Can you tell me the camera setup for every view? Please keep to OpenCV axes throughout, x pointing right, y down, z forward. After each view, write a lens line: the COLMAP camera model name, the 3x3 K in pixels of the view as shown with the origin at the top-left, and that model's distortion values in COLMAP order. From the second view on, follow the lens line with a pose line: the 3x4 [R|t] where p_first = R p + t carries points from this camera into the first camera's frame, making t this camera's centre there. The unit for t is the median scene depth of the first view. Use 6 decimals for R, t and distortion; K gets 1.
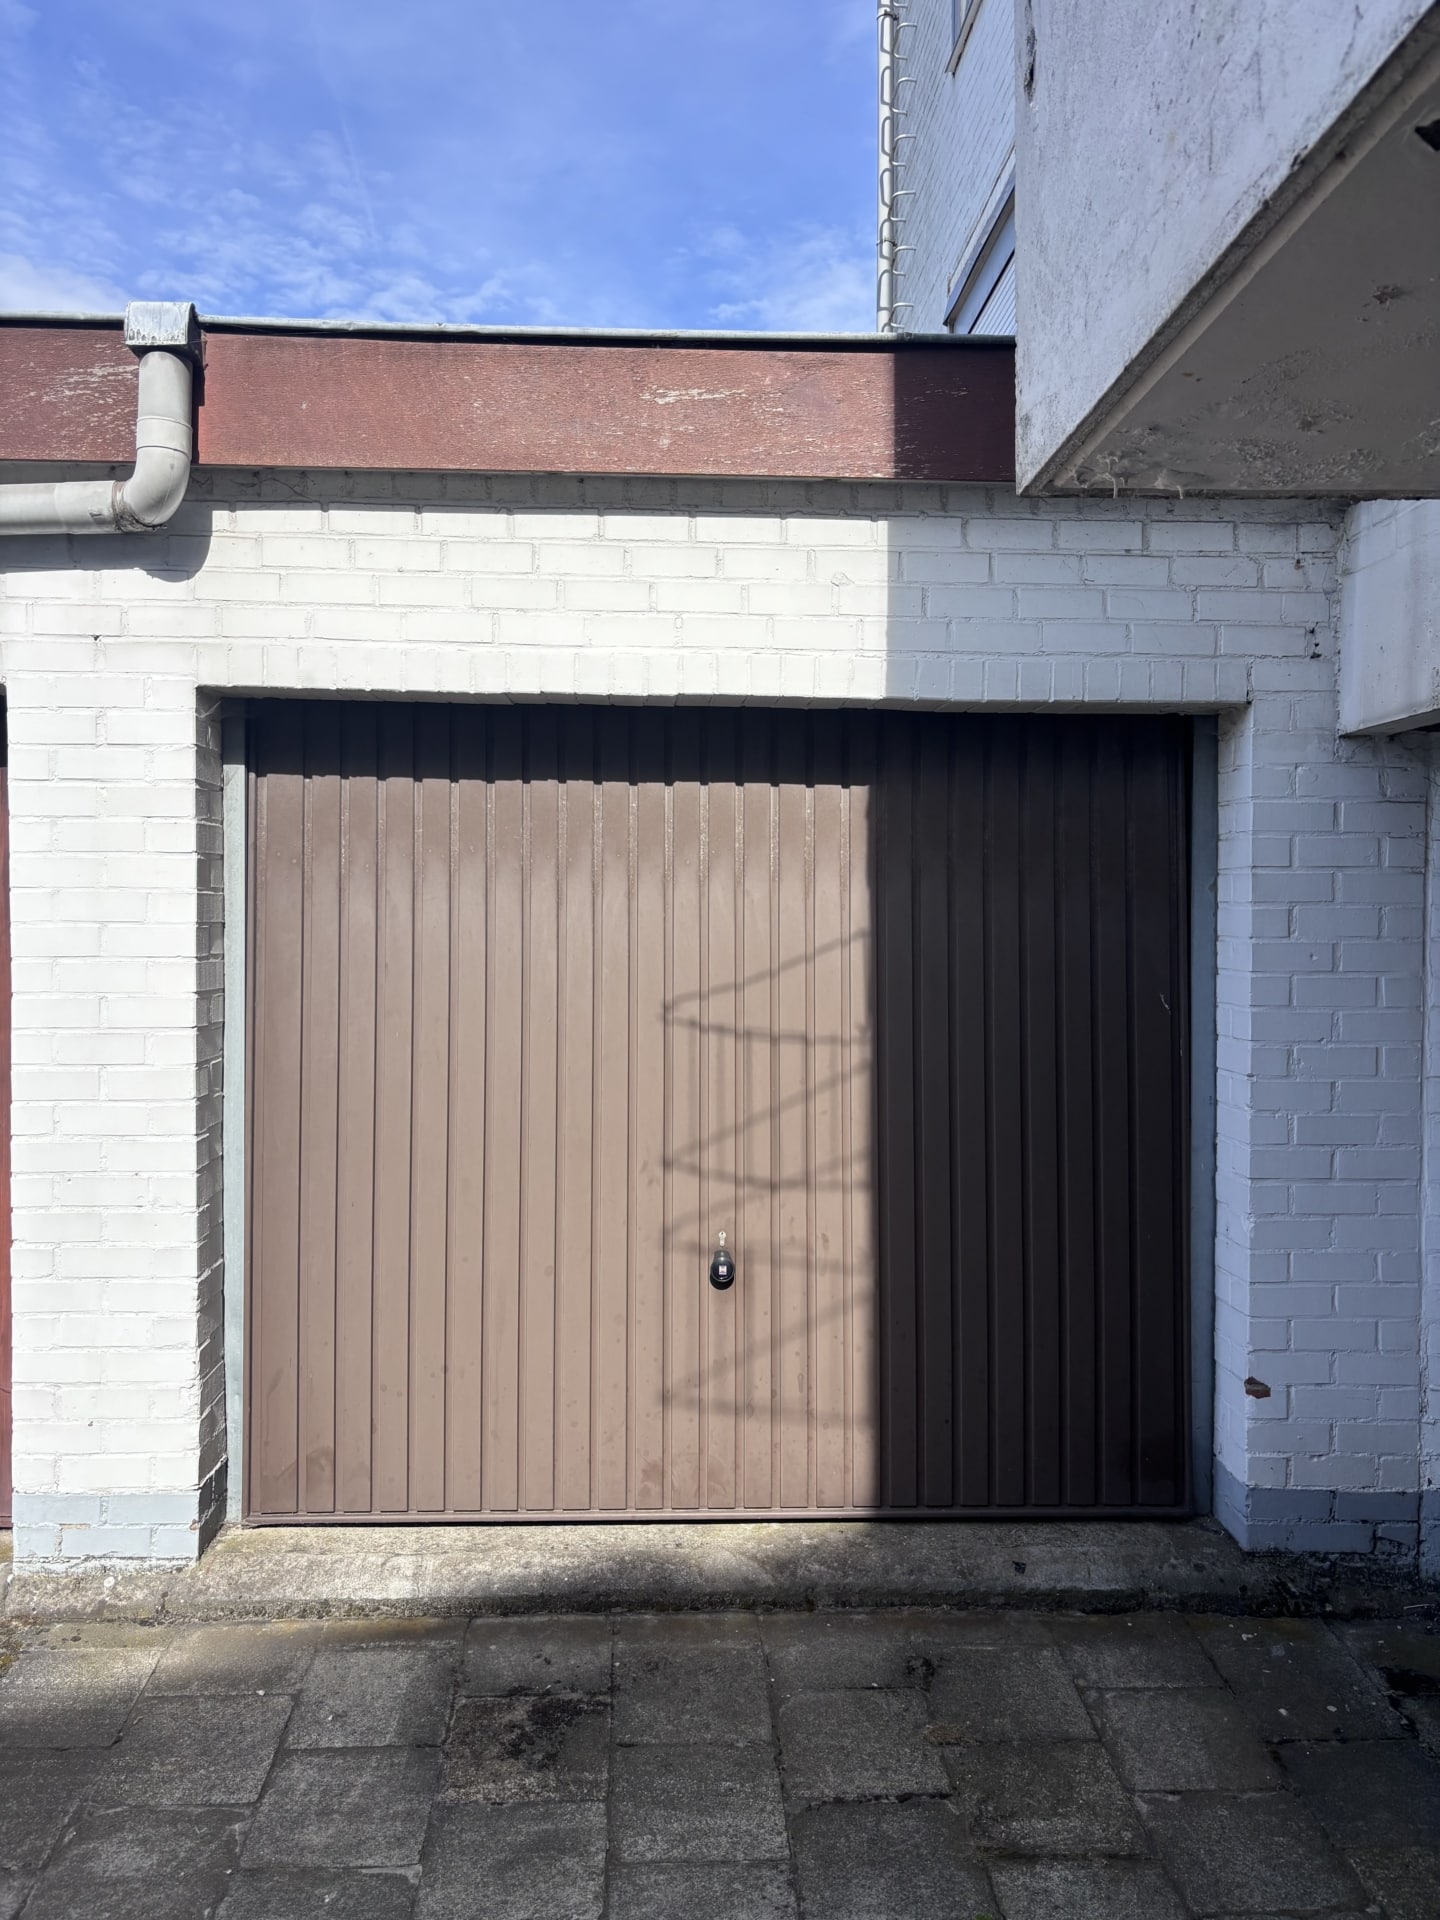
lens RADIAL K [[1422.0, 0, 673.3], [0, 1422.0, 903.2], [0, 0, 1]] dist [0.004766, -0.009157]
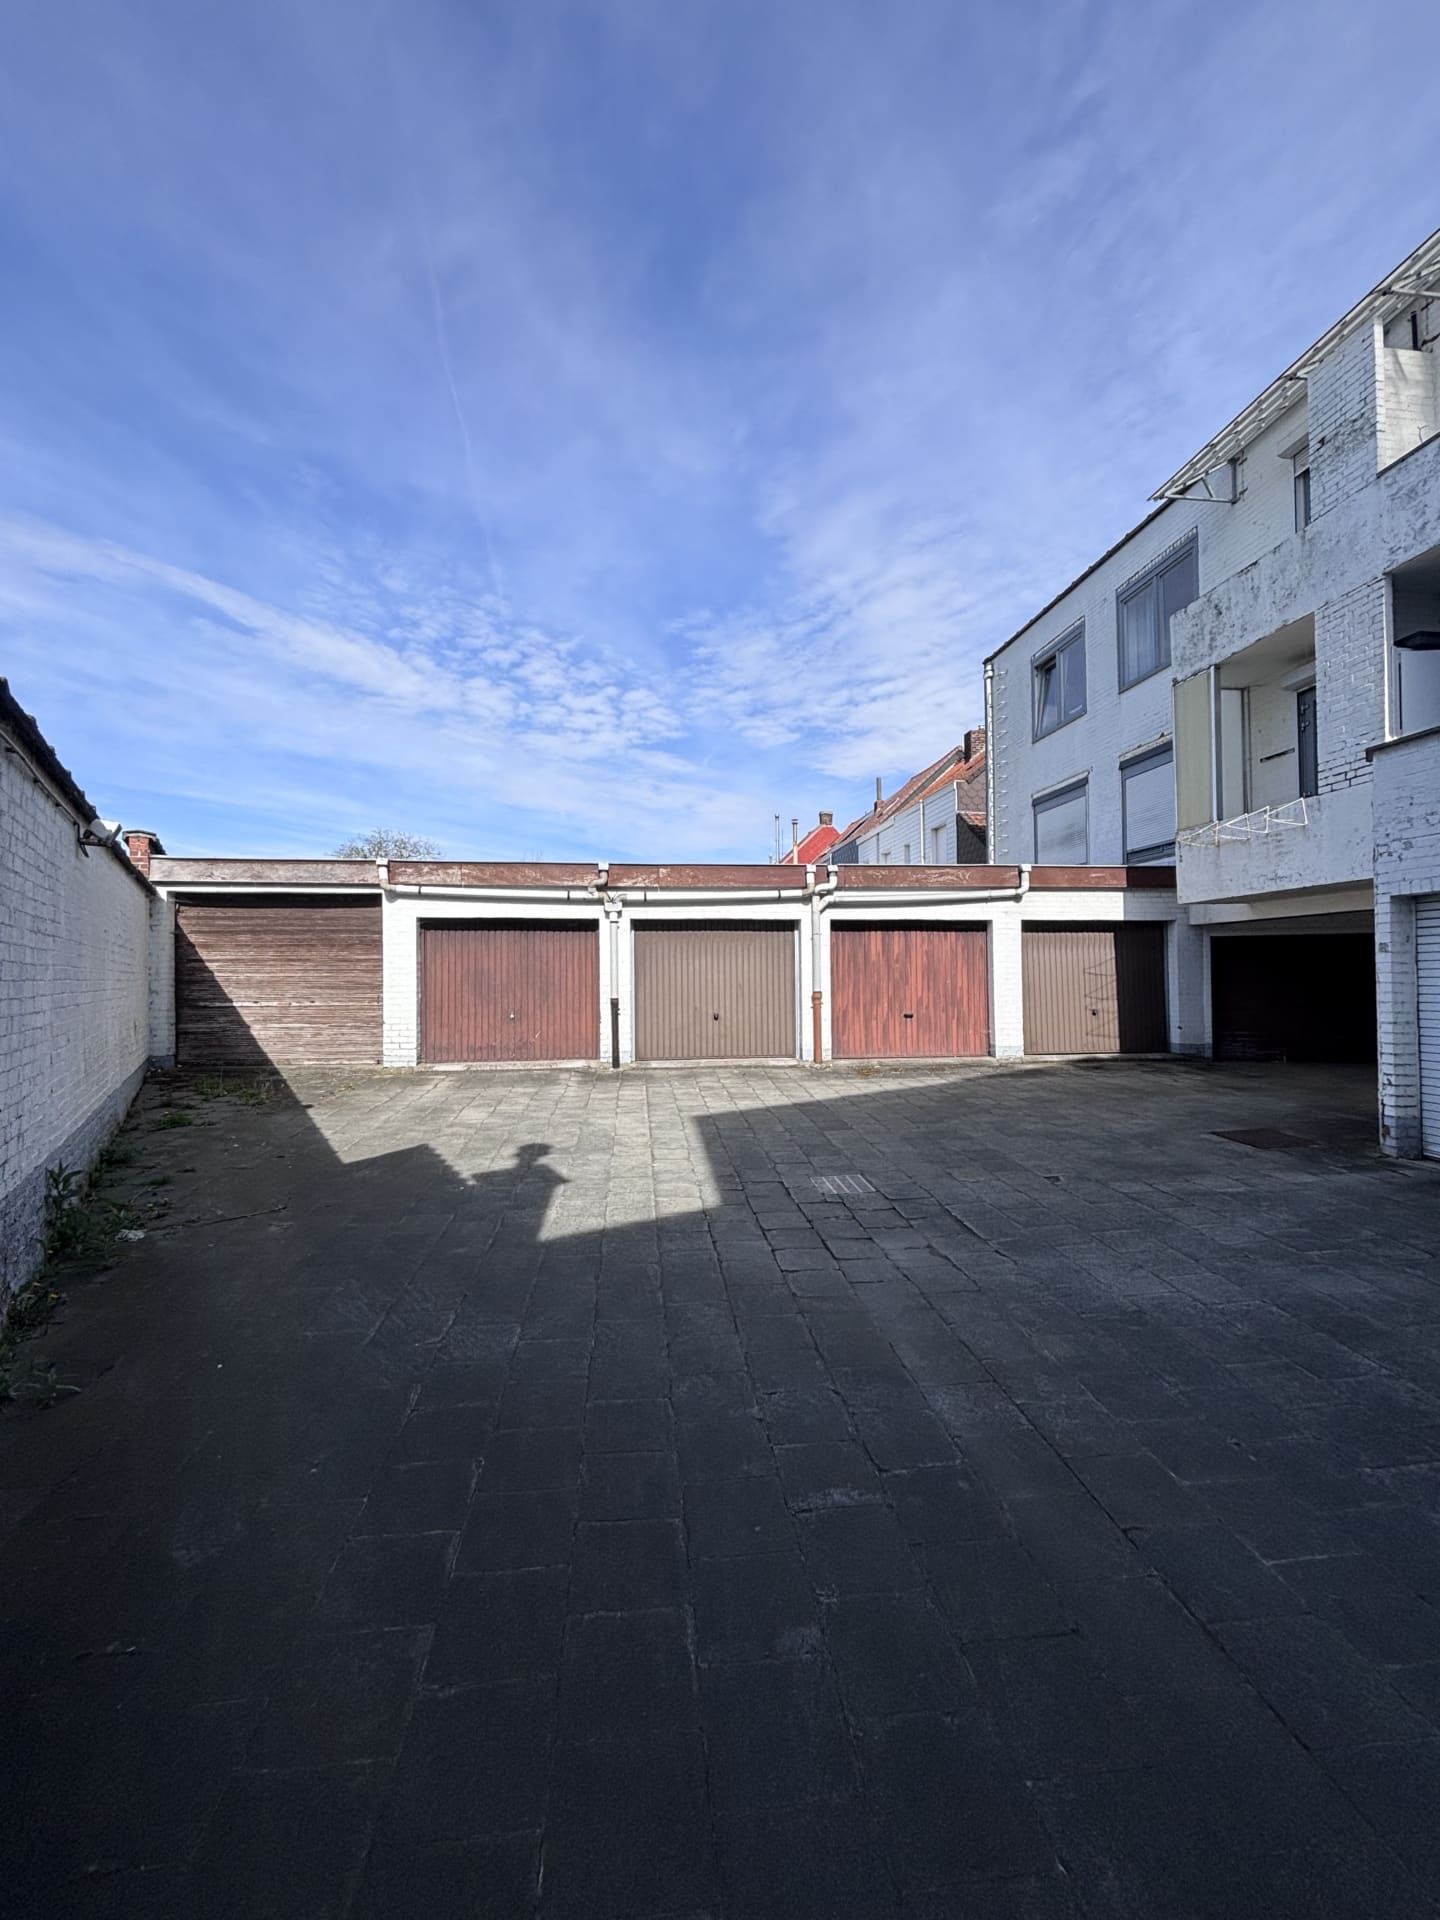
lens RADIAL K [[775.9, 0, 723.3], [0, 775.9, 958.5], [0, 0, 1]] dist [0.002525, -0.000136]
pose [[0.996759, -0.011485, 0.079625, -1.799316], [0.012264, 0.999881, -0.009307, 0.033558], [-0.079509, 0.010254, 0.996781, -2.181533]]
